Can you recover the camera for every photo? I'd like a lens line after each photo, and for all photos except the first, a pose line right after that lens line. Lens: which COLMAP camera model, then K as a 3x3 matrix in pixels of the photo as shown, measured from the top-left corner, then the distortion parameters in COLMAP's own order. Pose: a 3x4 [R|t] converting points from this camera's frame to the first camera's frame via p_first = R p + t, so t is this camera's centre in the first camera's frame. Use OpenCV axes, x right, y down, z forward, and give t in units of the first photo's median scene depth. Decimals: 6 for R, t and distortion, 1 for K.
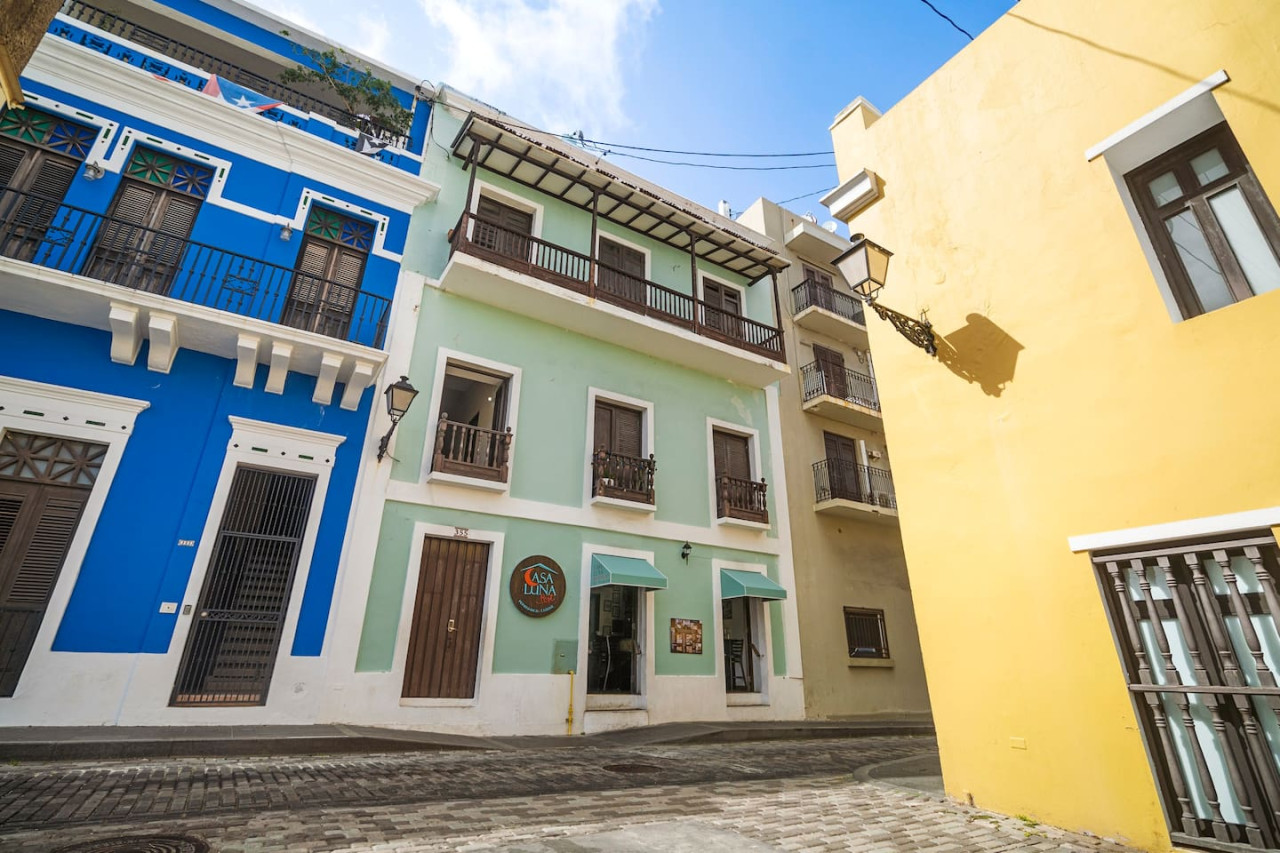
lens RADIAL K [[616.6, 0, 633.8], [0, 616.6, 398.5], [0, 0, 1]] dist [-0.002443, 0.000038]
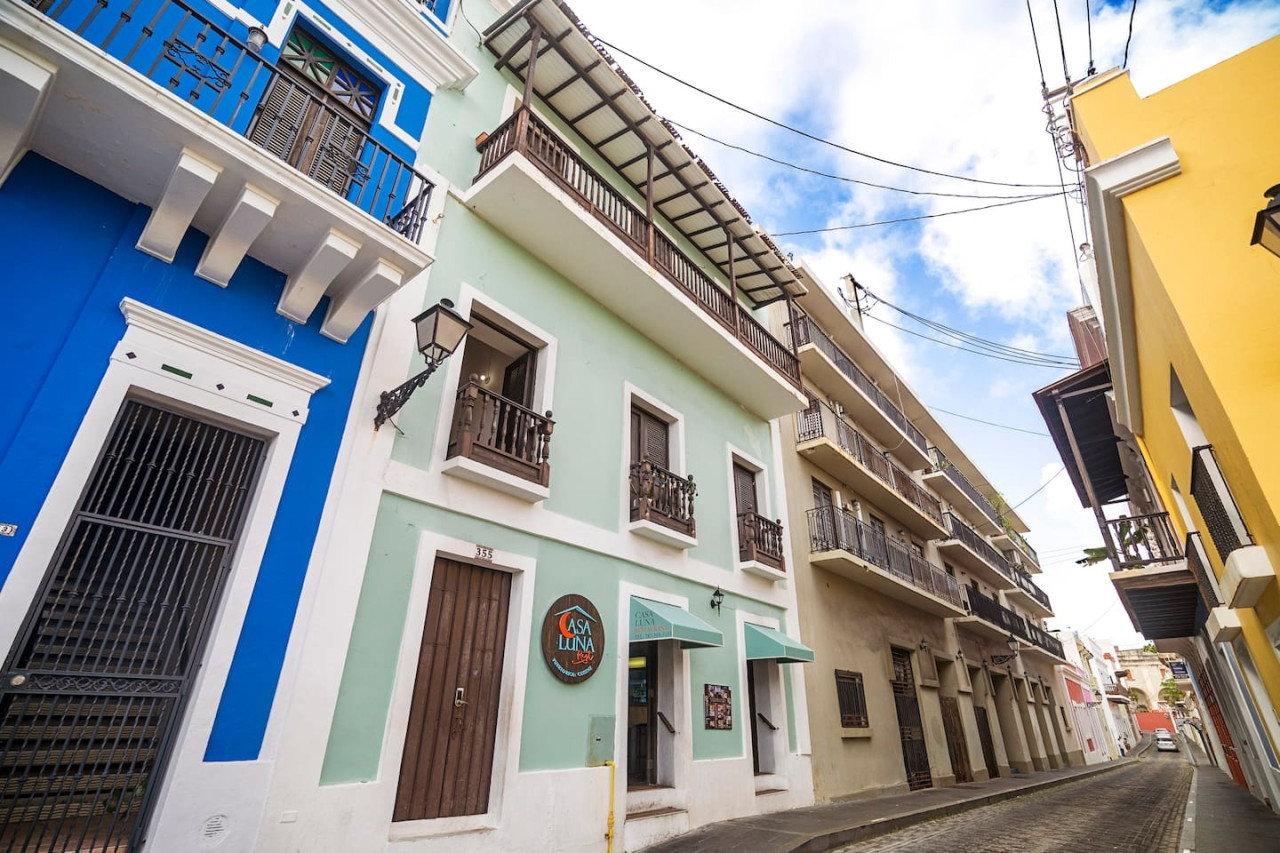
lens RADIAL K [[593.4, 0, 640.0], [0, 593.4, 426.5], [0, 0, 1]] dist [-0.001201, 0.000121]
pose [[0.948326, 0.141680, 0.283909, -0.287284], [-0.132205, 0.989838, -0.052364, 0.083731], [-0.288443, 0.012124, 0.957420, 0.301749]]
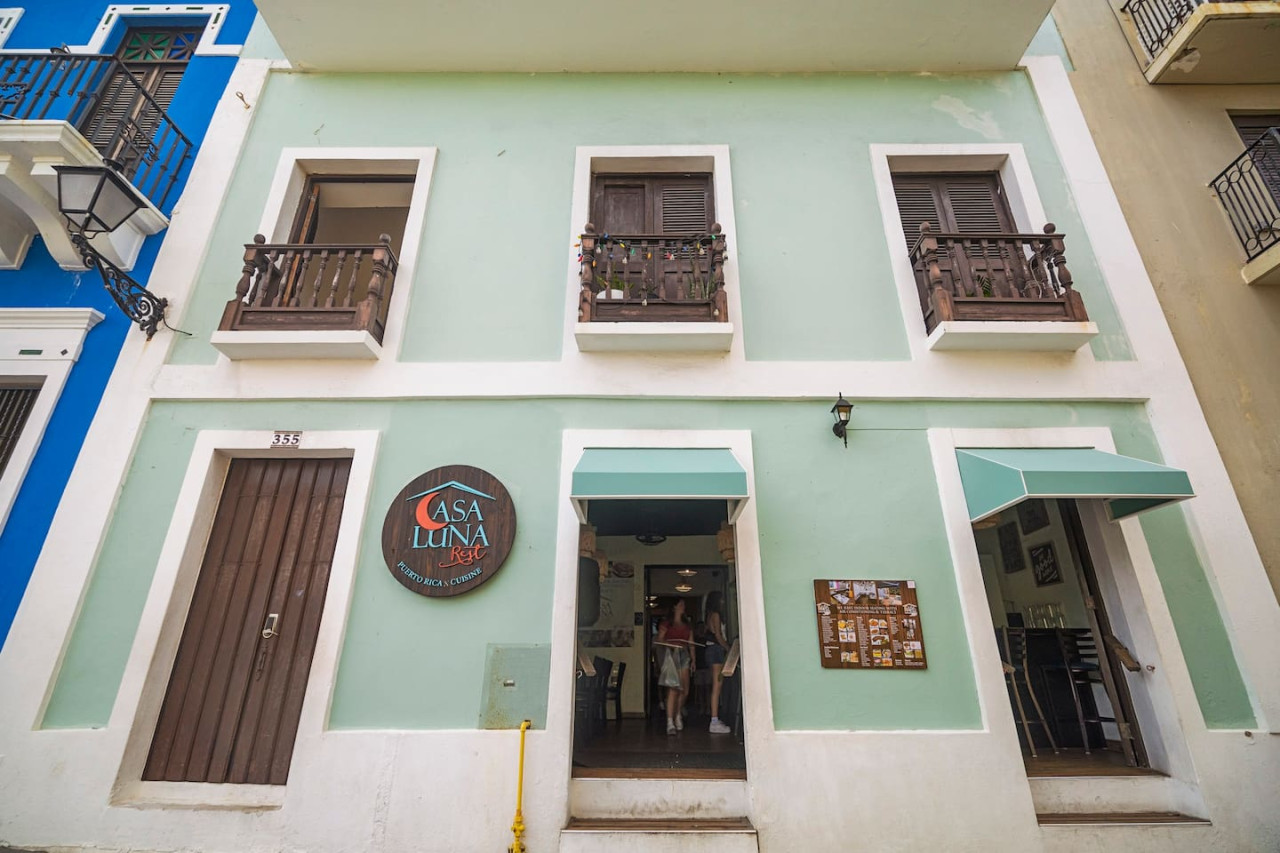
lens RADIAL K [[593.4, 0, 640.0], [0, 593.4, 426.5], [0, 0, 1]] dist [-0.001201, 0.000121]
pose [[0.848236, -0.215283, -0.483890, 0.173681], [0.223803, 0.973775, -0.040917, 0.259718], [0.480009, -0.073588, 0.874172, 0.643676]]
